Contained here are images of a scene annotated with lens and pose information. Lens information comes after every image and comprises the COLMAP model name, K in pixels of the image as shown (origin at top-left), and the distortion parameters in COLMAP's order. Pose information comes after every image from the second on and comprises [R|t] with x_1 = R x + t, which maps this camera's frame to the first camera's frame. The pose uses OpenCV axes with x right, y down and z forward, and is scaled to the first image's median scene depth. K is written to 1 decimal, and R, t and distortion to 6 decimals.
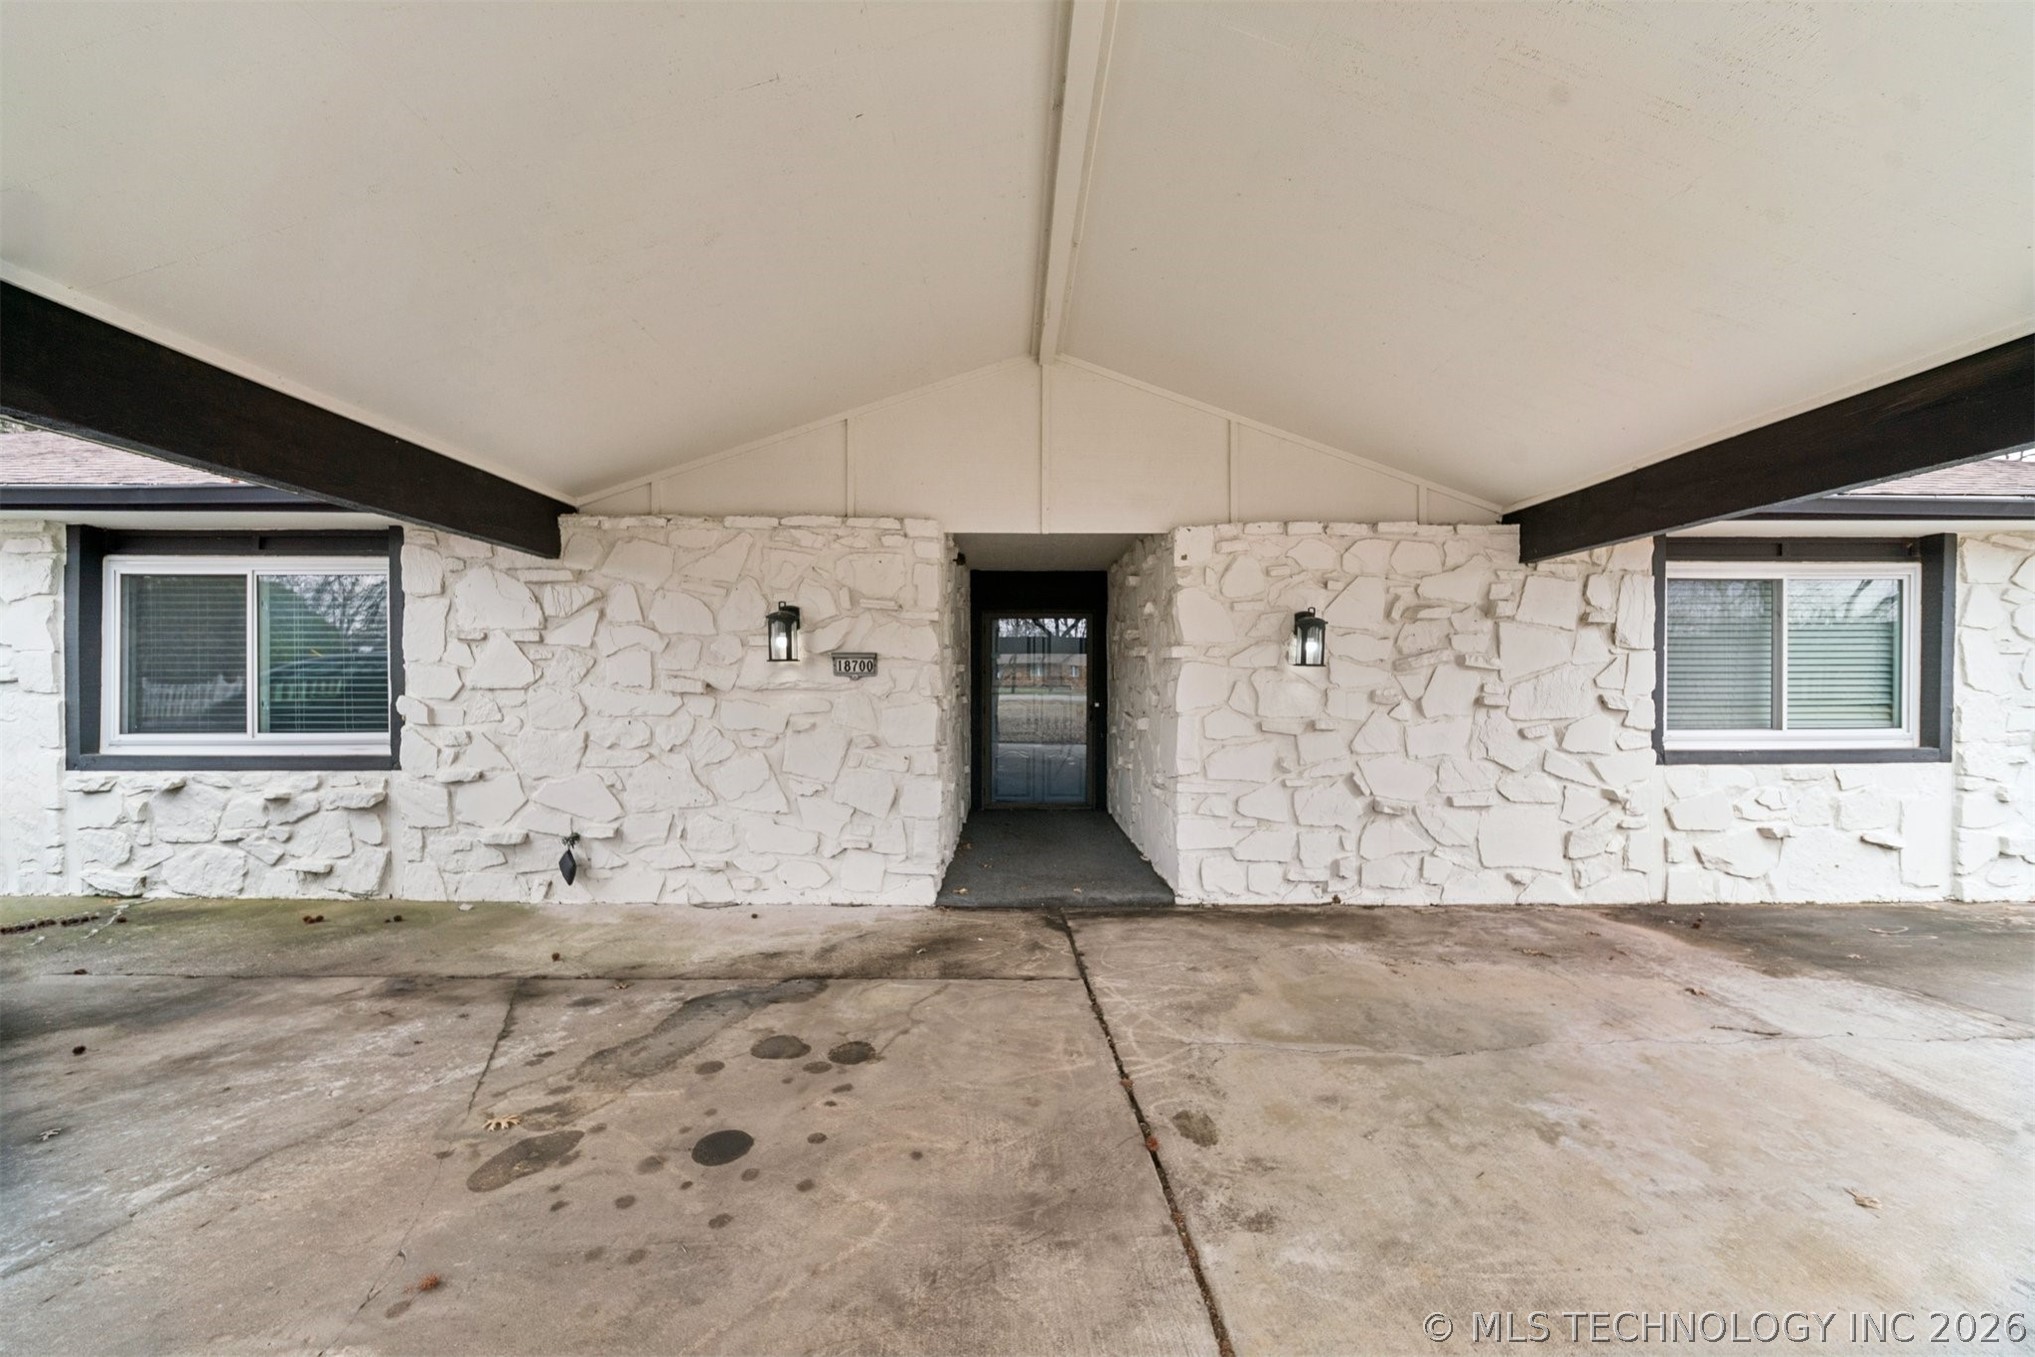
lens RADIAL K [[717.0, 0, 1030.0], [0, 717.0, 692.1], [0, 0, 1]] dist [-0.000699, -0.000166]
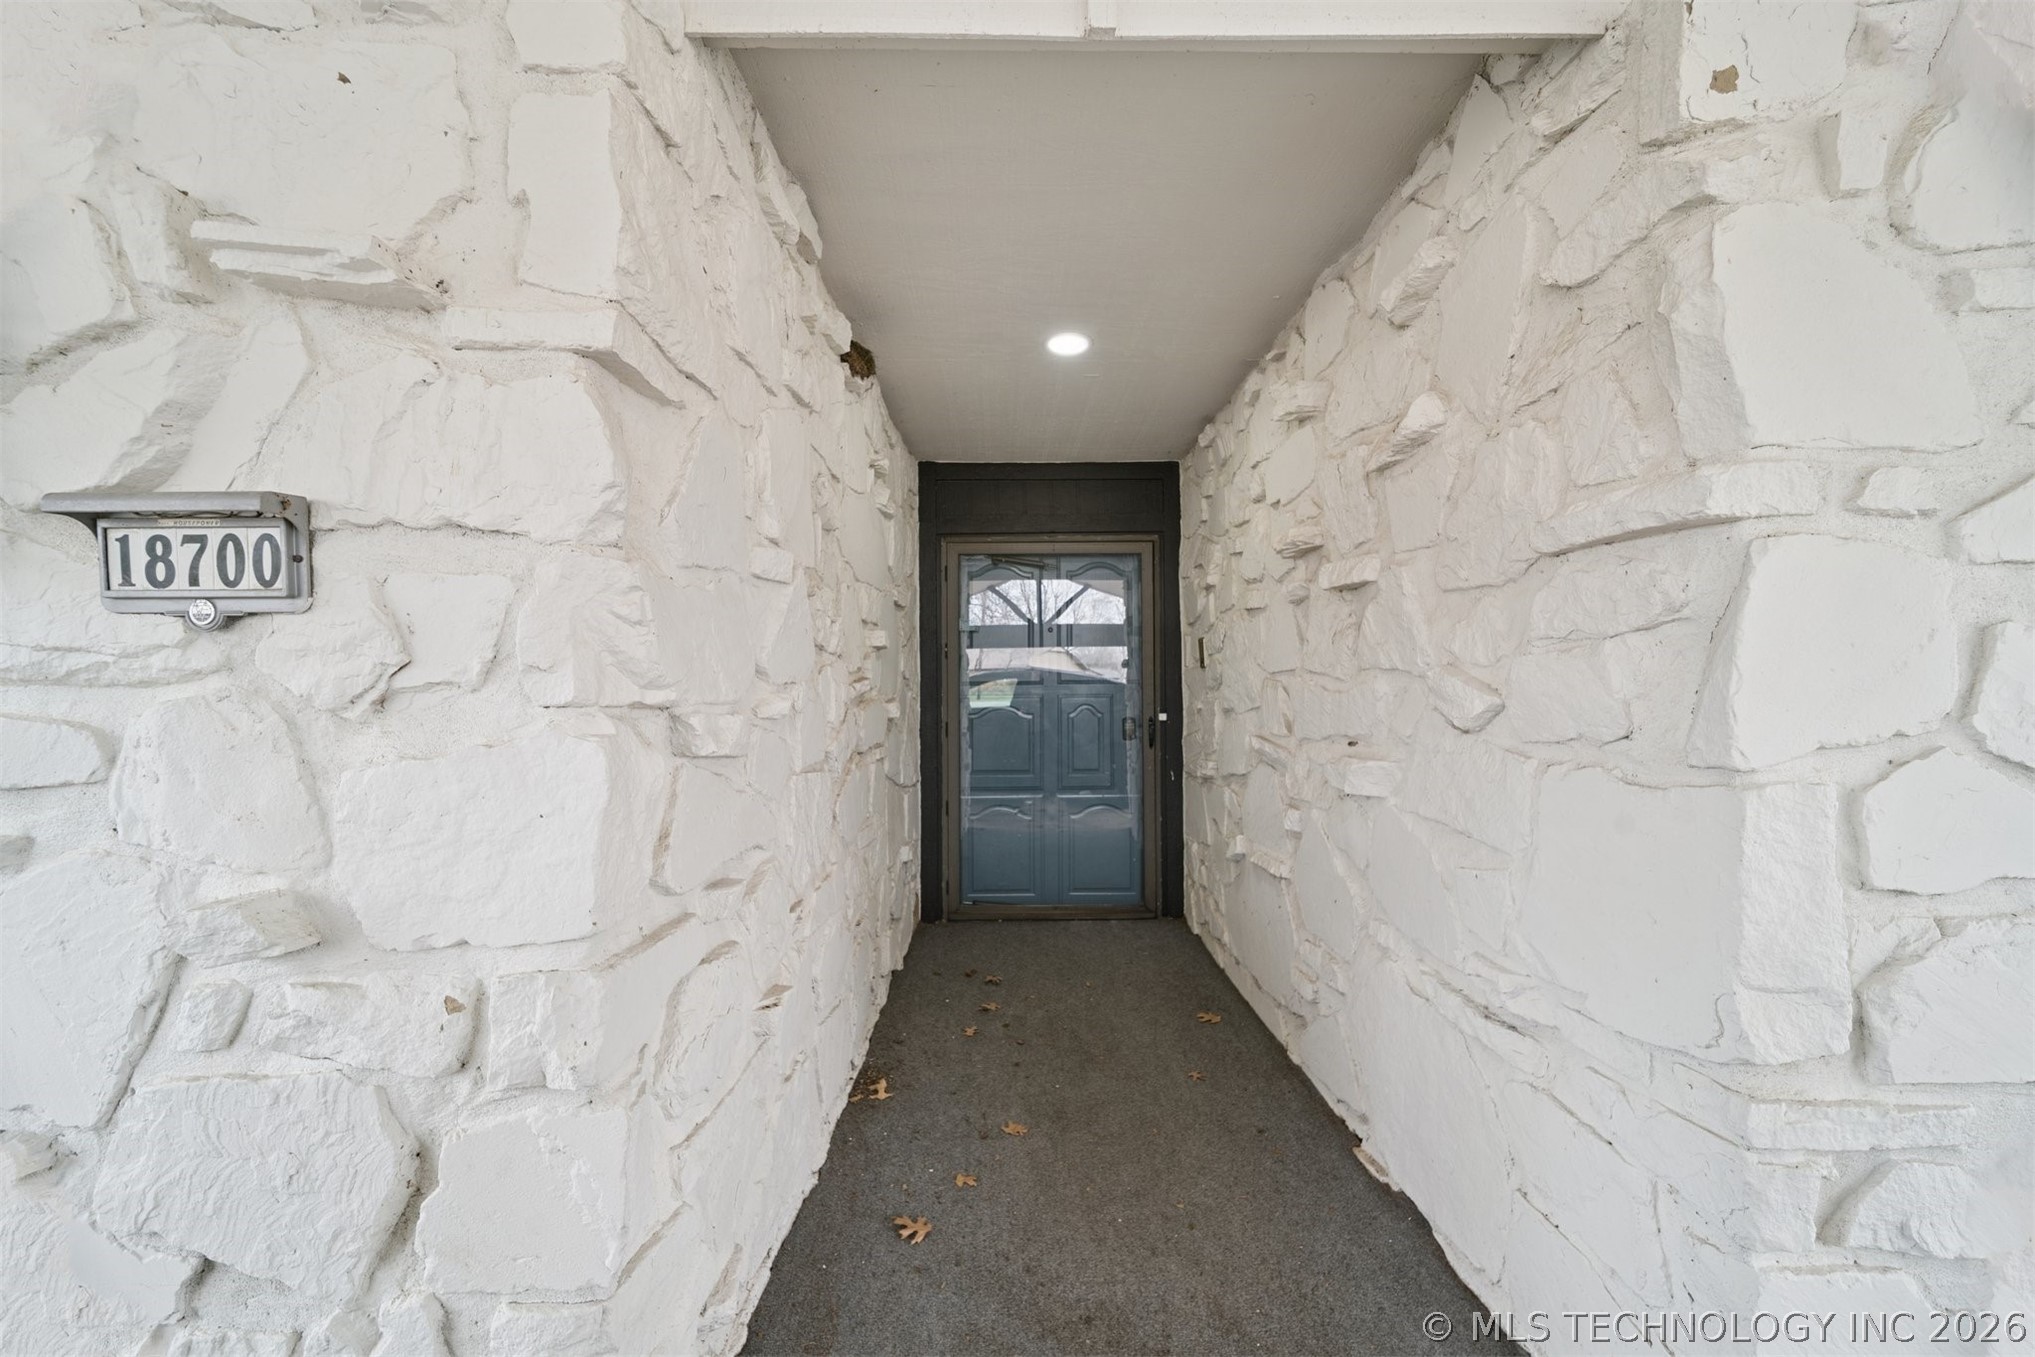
lens RADIAL K [[717.0, 0, 1030.0], [0, 717.0, 692.1], [0, 0, 1]] dist [-0.000699, -0.000166]
pose [[0.999959, -0.008896, 0.001503, -0.006334], [0.008907, 0.999932, -0.007587, 0.004998], [-0.001436, 0.007600, 0.999970, 0.787180]]
